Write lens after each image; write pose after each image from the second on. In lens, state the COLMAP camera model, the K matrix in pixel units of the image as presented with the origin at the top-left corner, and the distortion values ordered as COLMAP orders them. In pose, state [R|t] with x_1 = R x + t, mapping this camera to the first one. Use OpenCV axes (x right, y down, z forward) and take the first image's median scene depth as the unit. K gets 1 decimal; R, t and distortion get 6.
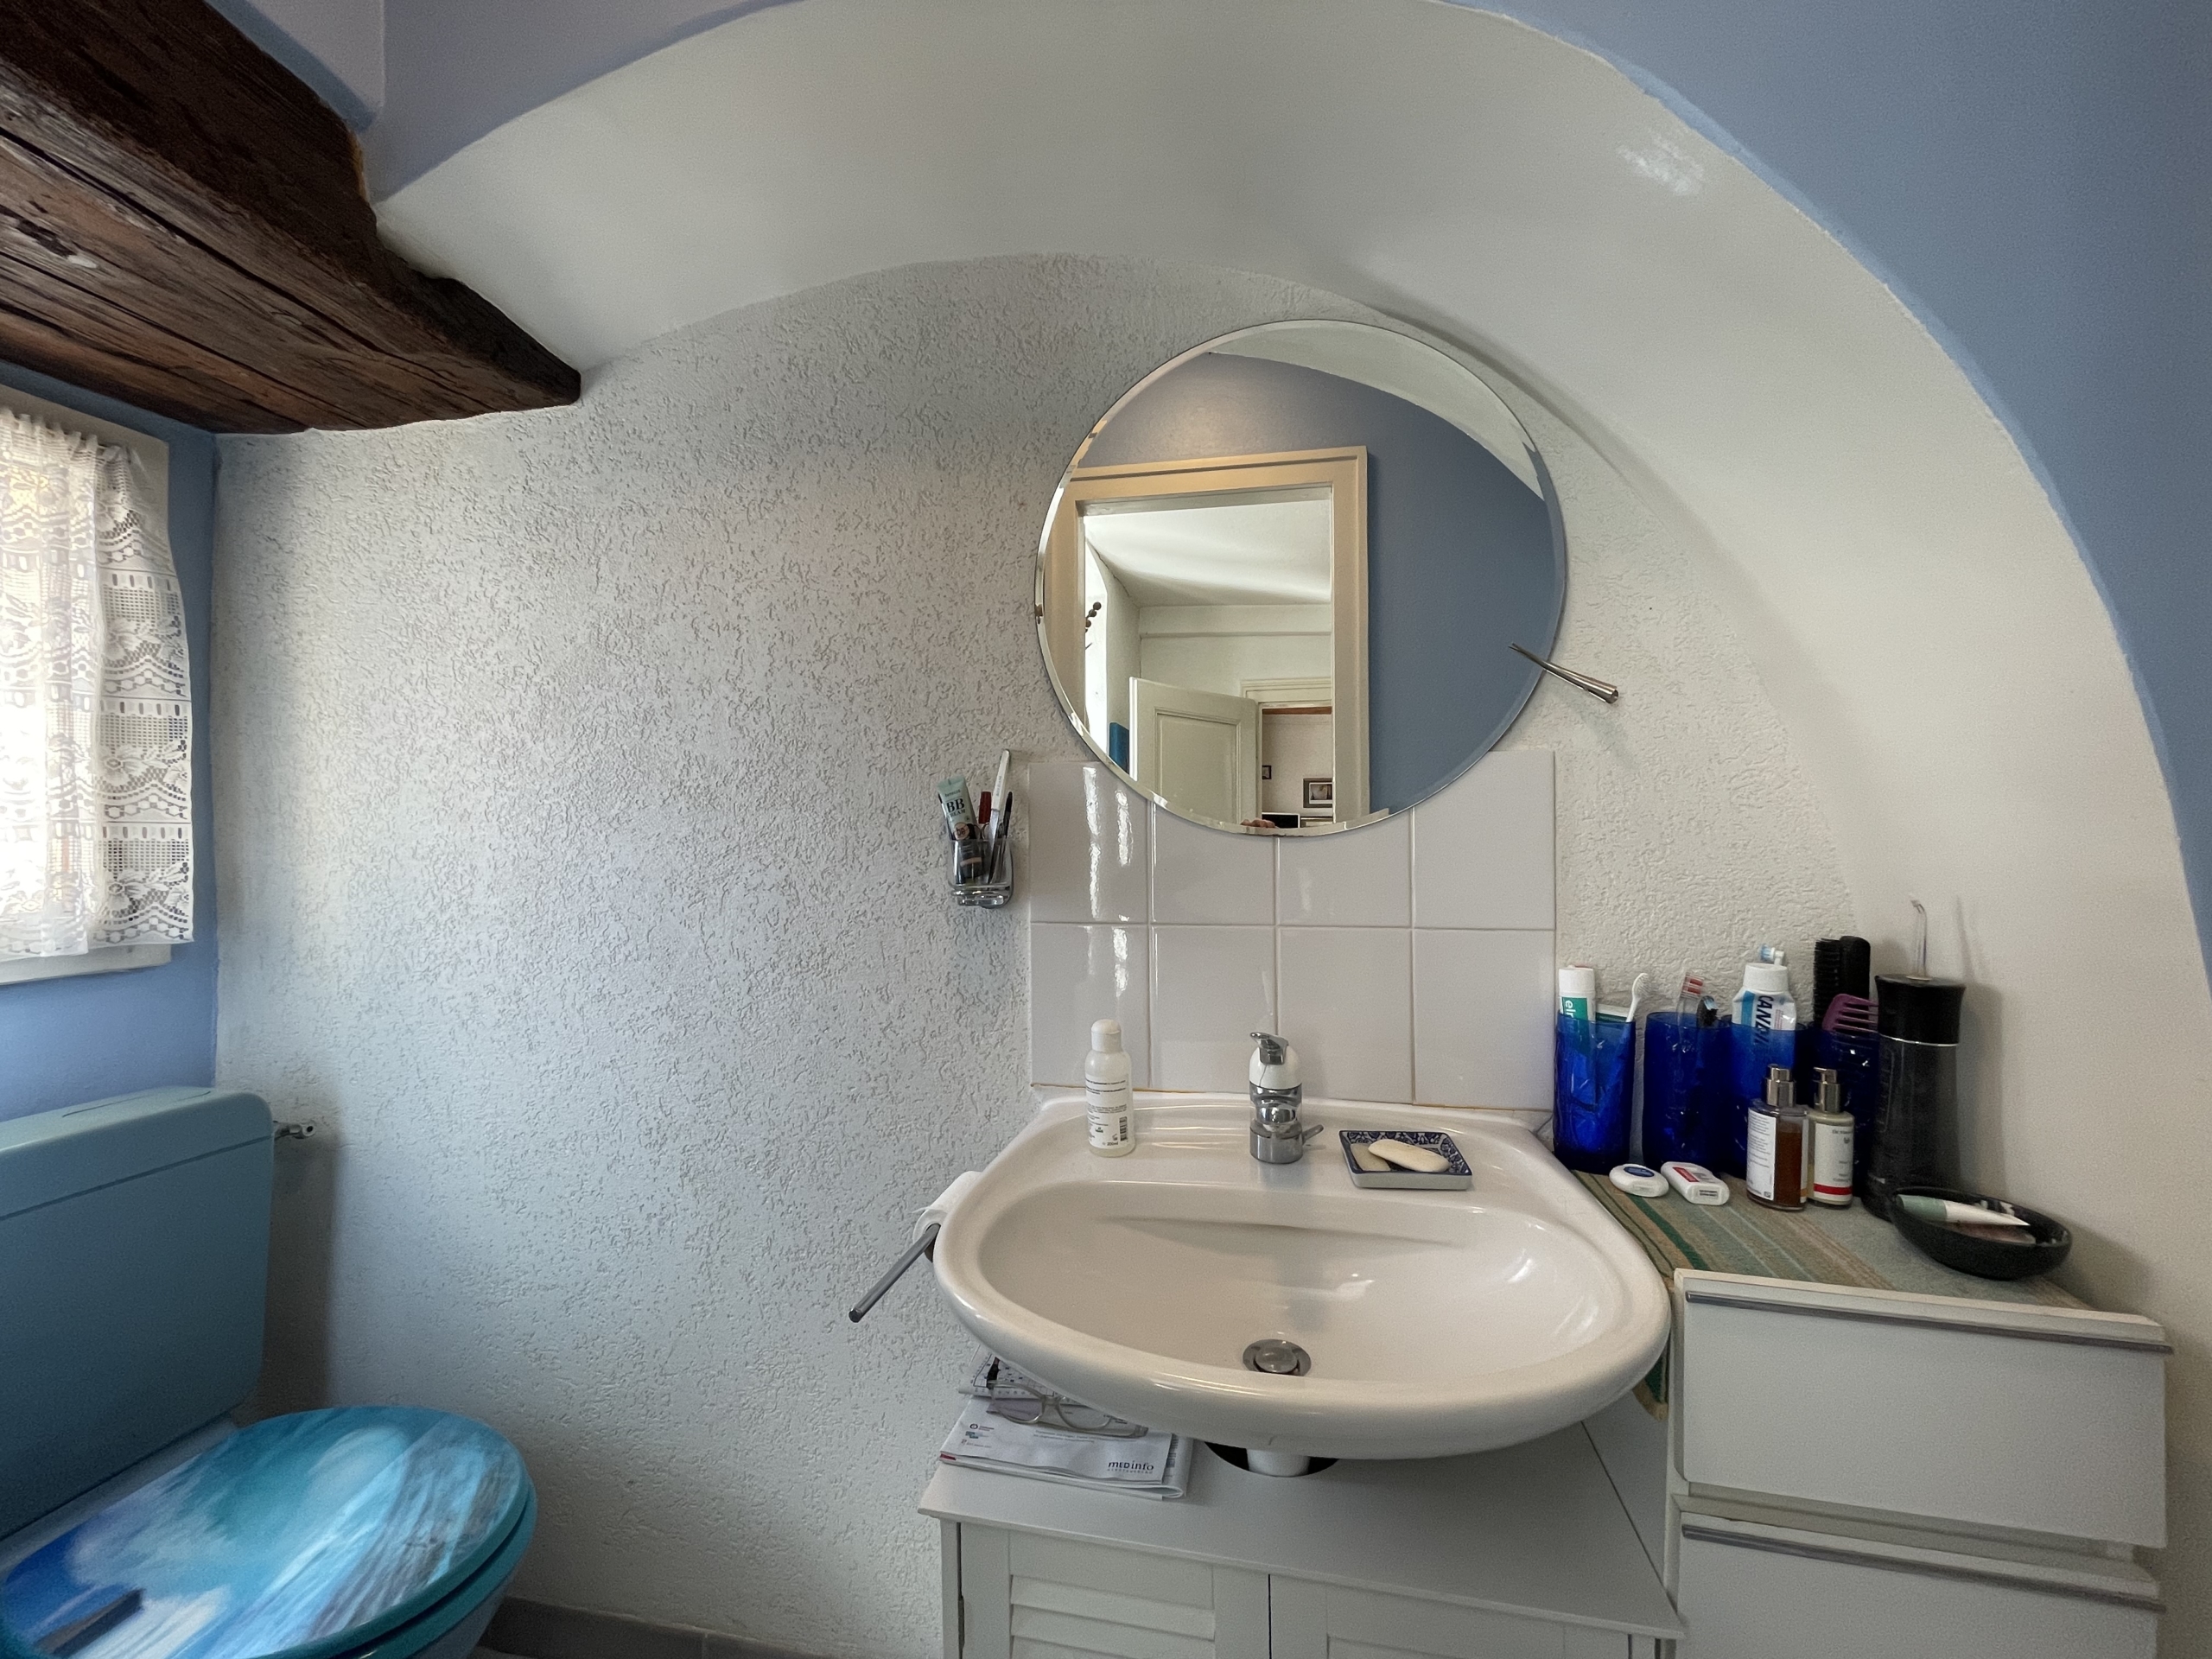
lens RADIAL K [[877.1, 0, 1099.1], [0, 877.1, 835.7], [0, 0, 1]] dist [-0.000075, -0.001097]
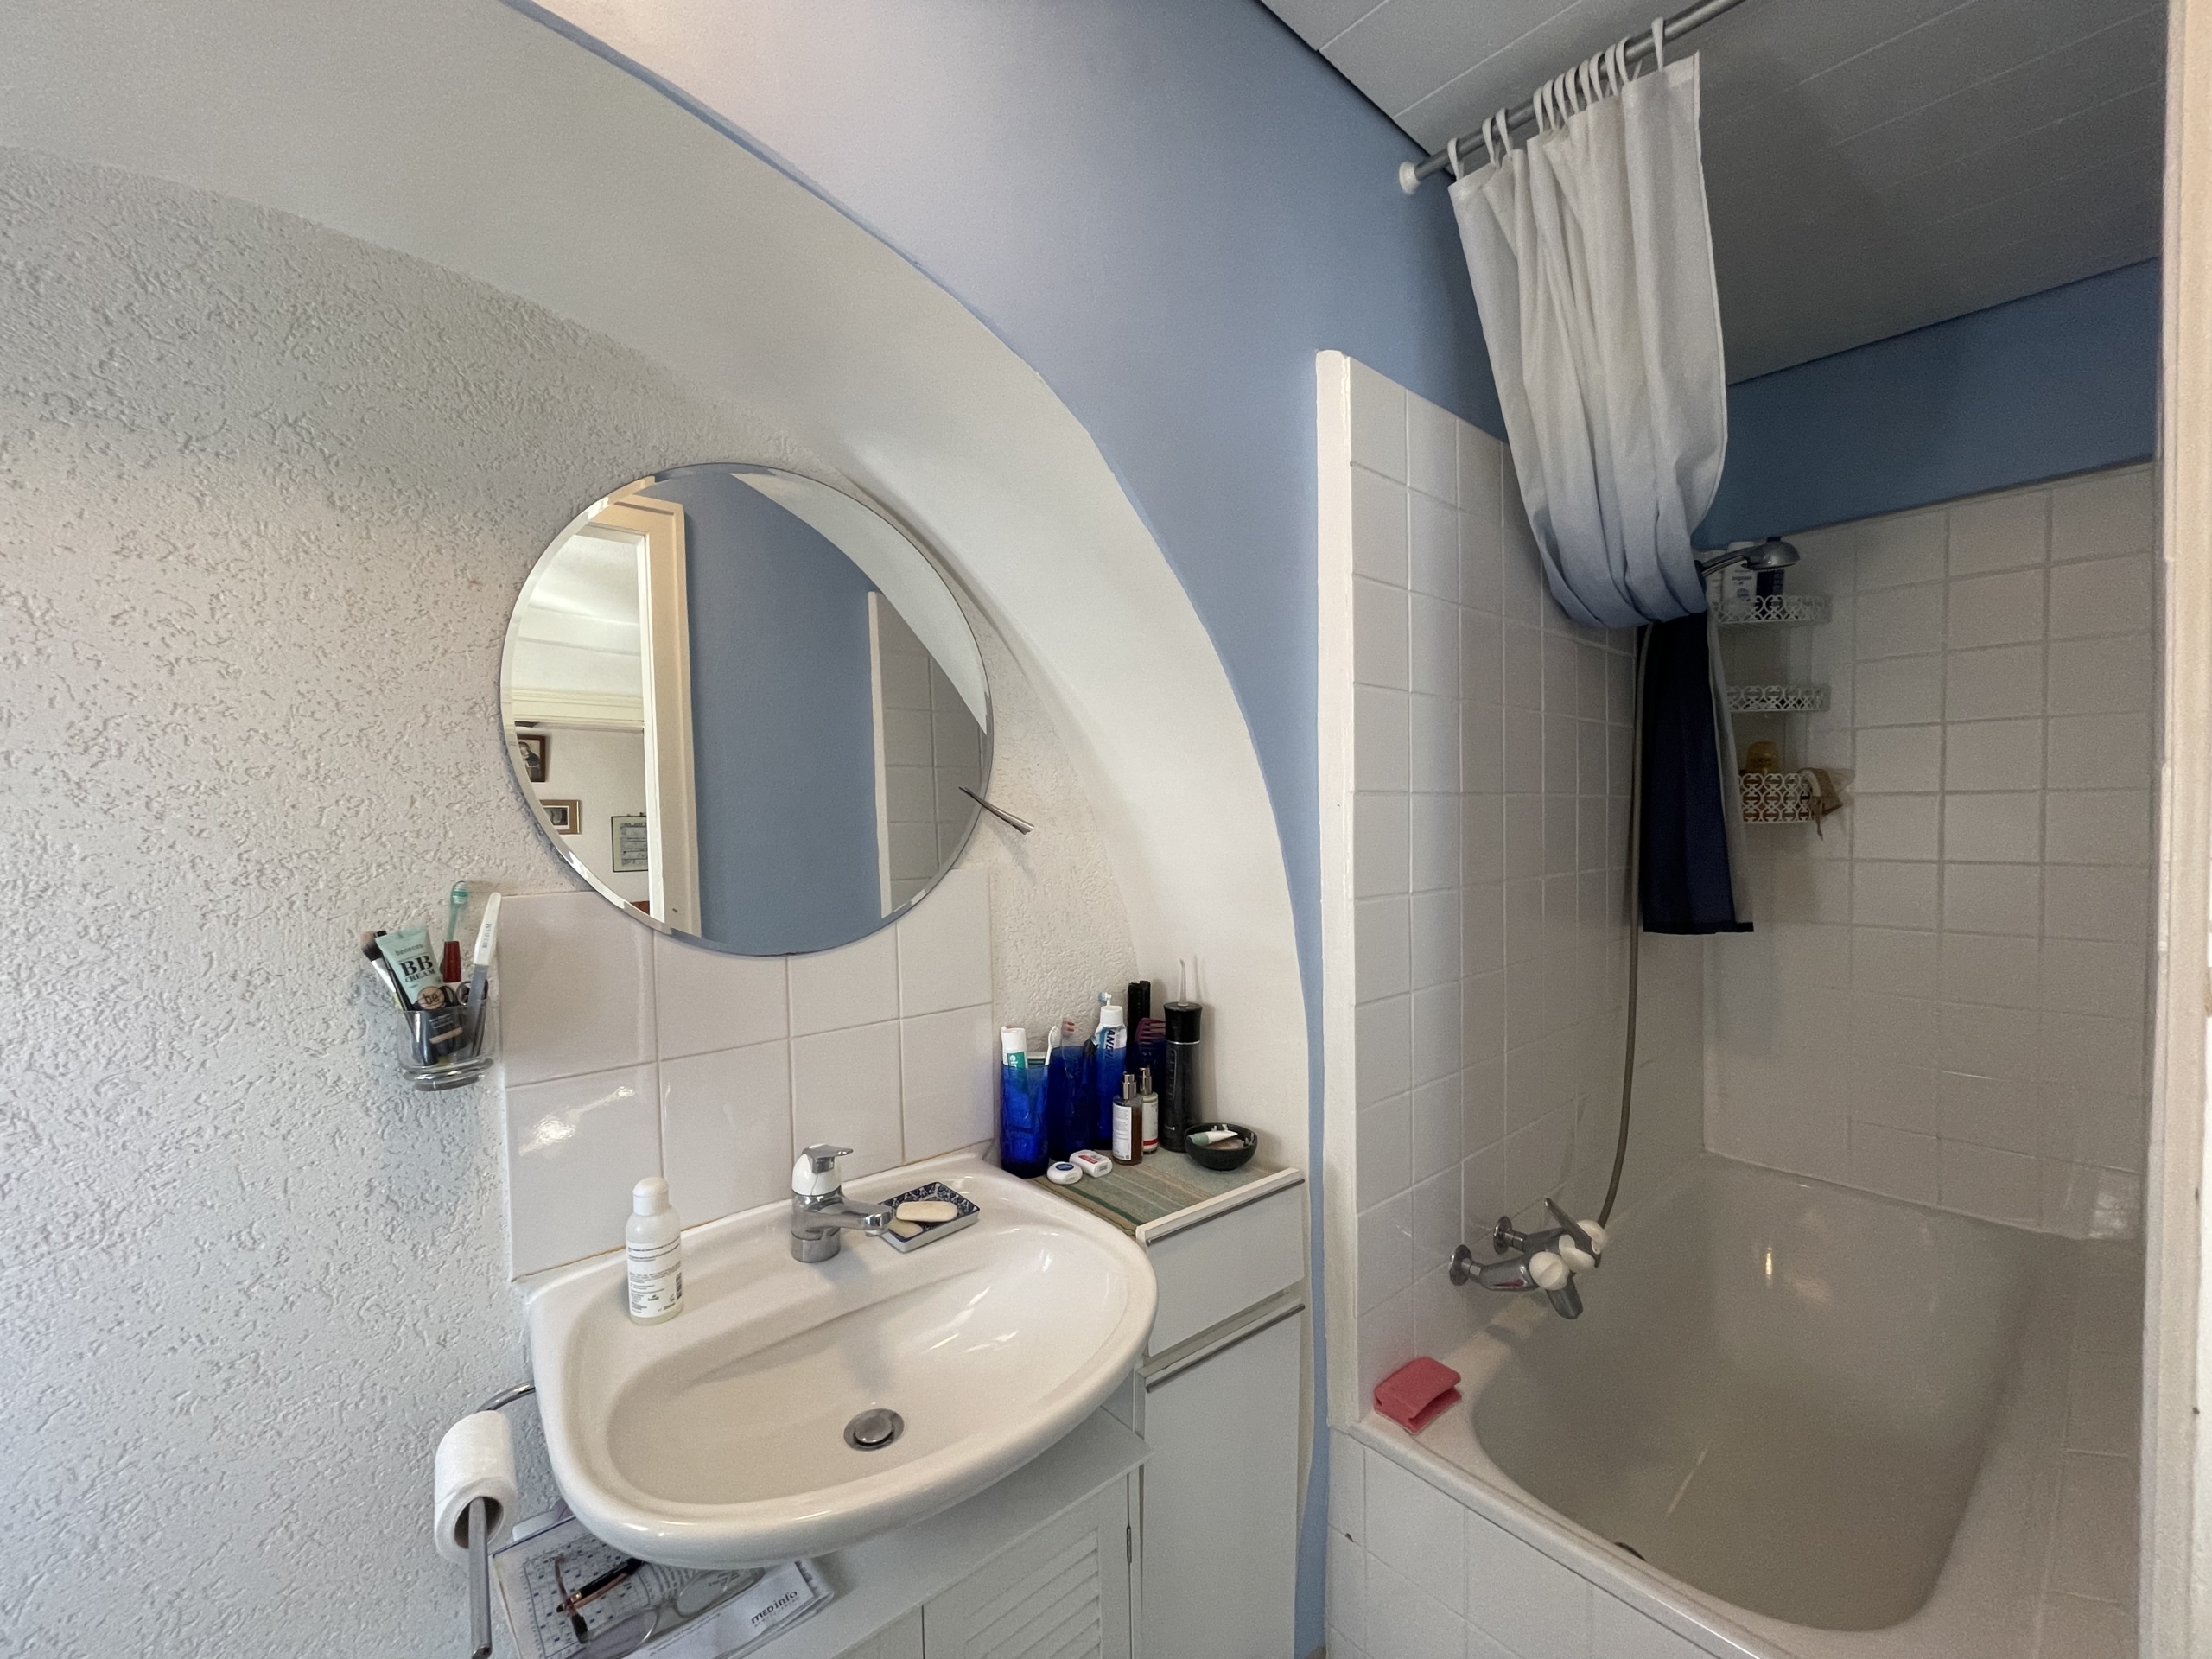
lens RADIAL K [[877.1, 0, 1099.1], [0, 877.1, 835.7], [0, 0, 1]] dist [-0.000075, -0.001097]
pose [[0.630553, -0.019867, 0.775892, -0.427011], [0.018064, 0.999777, 0.010919, -0.164923], [-0.775936, 0.007130, 0.630771, 0.036199]]
